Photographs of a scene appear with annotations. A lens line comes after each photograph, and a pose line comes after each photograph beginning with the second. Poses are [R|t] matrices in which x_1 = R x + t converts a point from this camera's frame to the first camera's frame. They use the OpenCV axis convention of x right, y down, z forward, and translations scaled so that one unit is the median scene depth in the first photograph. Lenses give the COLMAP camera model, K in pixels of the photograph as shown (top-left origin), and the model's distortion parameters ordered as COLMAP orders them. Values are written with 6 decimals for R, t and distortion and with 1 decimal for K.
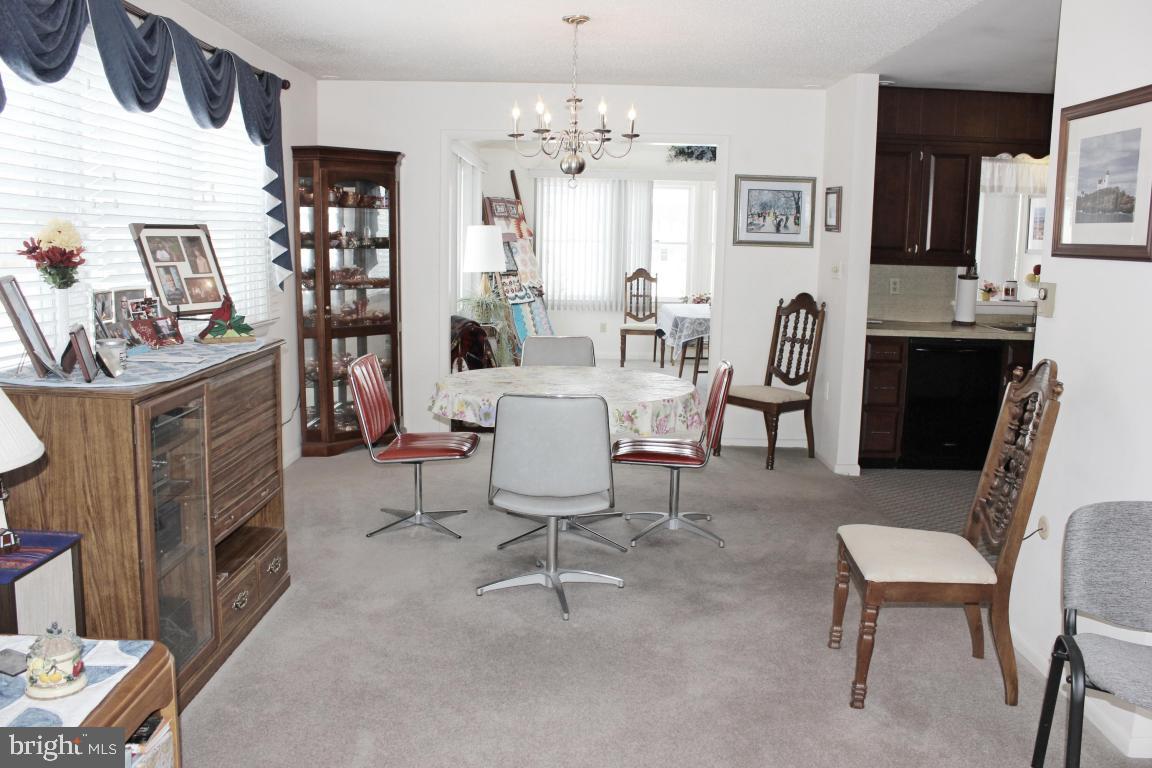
lens RADIAL K [[969.5, 0, 575.0], [0, 969.5, 382.1], [0, 0, 1]] dist [-0.138981, 0.082364]
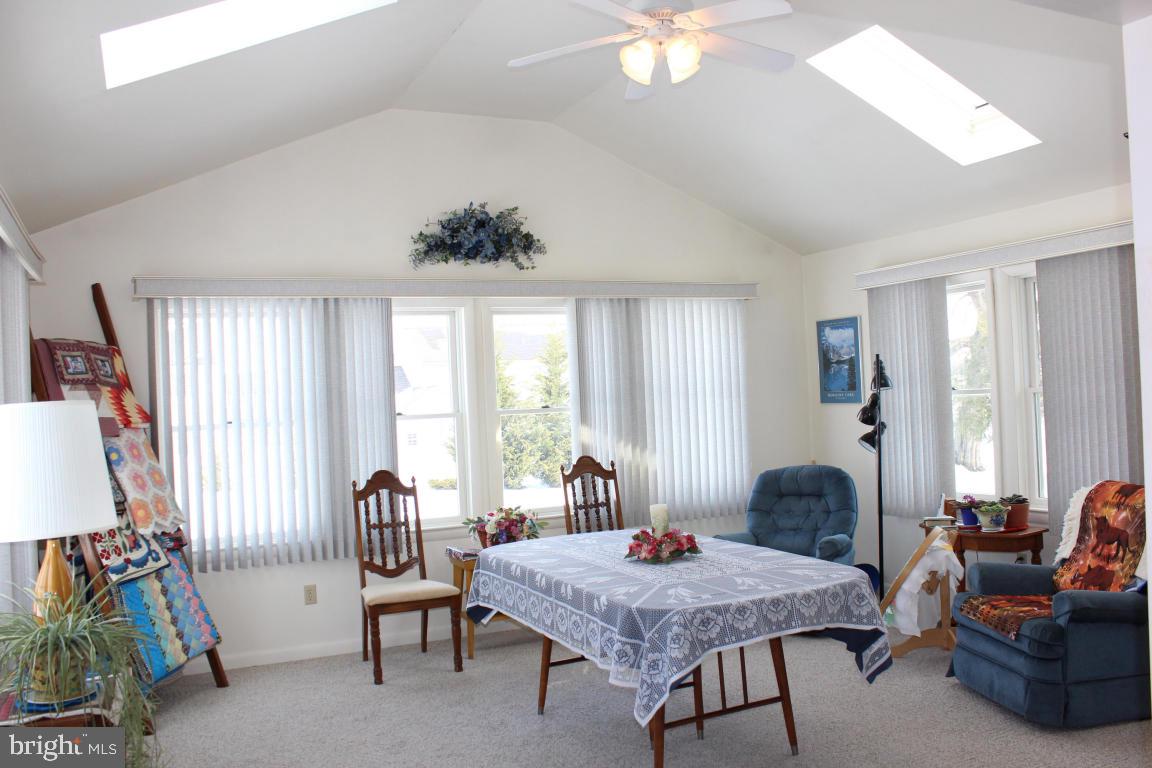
lens RADIAL K [[969.5, 0, 579.3], [0, 969.5, 388.0], [0, 0, 1]] dist [-0.138981, 0.082364]
pose [[0.899651, -0.054661, 0.433175, -0.054539], [0.124613, 0.983011, -0.134763, -0.080284], [-0.418449, 0.175219, 0.891178, 0.508502]]
